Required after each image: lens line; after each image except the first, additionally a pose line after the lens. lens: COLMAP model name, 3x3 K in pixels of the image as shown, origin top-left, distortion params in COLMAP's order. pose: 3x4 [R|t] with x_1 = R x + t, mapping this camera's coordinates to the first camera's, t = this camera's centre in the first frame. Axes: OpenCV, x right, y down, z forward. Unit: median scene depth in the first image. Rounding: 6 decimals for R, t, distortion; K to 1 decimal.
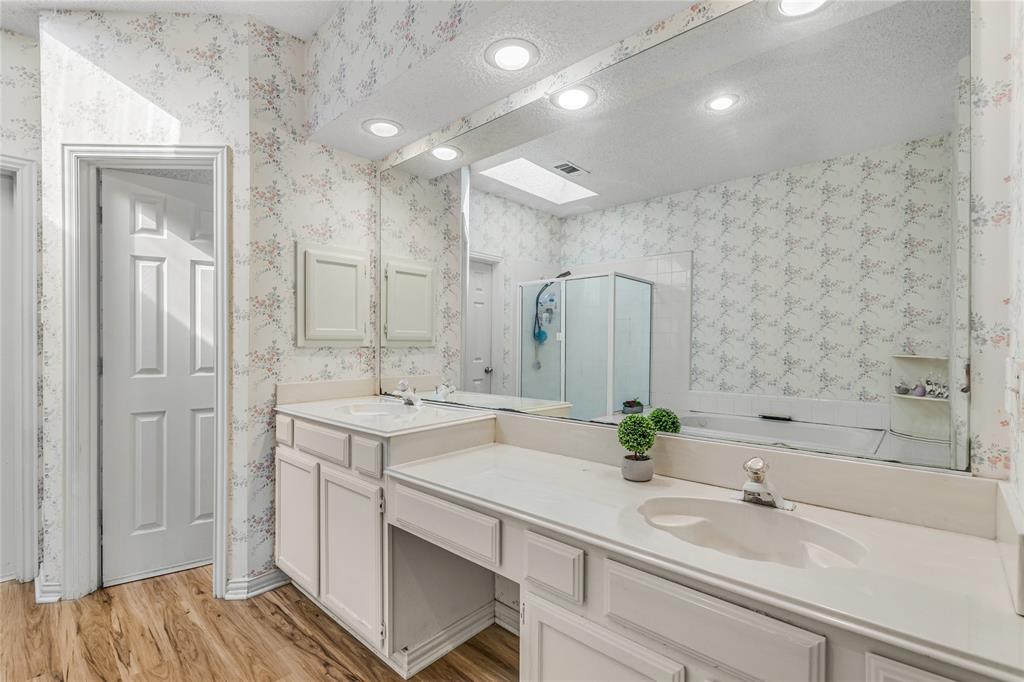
lens RADIAL K [[452.6, 0, 514.8], [0, 452.6, 348.1], [0, 0, 1]] dist [-0.001987, -0.003658]
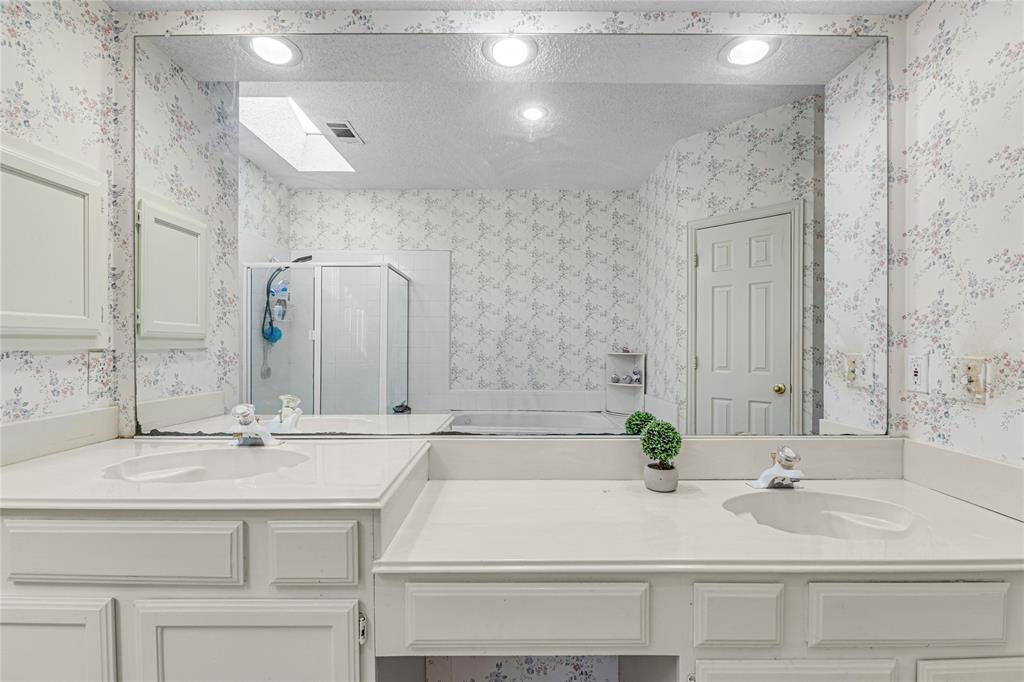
lens RADIAL K [[457.9, 0, 509.9], [0, 457.9, 349.5], [0, 0, 1]] dist [-0.007502, 0.000275]
pose [[0.746596, -0.007517, 0.665235, -0.381138], [0.005299, 0.999972, 0.005352, -0.004336], [-0.665256, -0.000470, 0.746615, 0.322913]]
